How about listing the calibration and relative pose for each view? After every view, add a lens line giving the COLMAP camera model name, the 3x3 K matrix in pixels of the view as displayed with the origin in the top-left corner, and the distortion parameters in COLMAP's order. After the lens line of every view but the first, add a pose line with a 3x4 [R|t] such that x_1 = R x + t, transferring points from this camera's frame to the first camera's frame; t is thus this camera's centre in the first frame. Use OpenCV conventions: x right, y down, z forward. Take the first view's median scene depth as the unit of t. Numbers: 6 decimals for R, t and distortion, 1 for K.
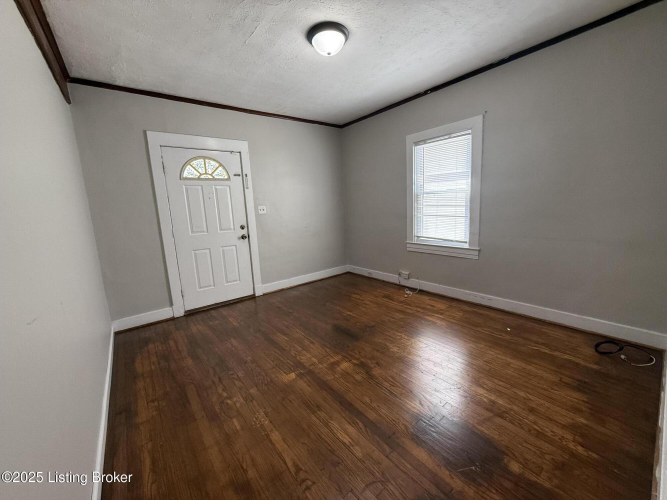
lens RADIAL K [[266.2, 0, 335.8], [0, 266.2, 250.2], [0, 0, 1]] dist [0.001128, 0.000824]
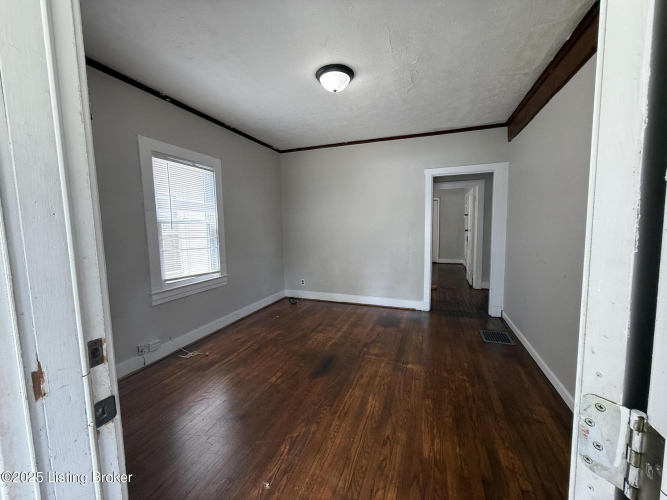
lens RADIAL K [[266.2, 0, 335.8], [0, 266.2, 250.2], [0, 0, 1]] dist [0.001128, 0.000824]
pose [[-0.521651, -0.022518, 0.852862, -0.691697], [0.185734, 0.972678, 0.139285, -0.186024], [-0.832696, 0.231064, -0.503216, 1.217131]]
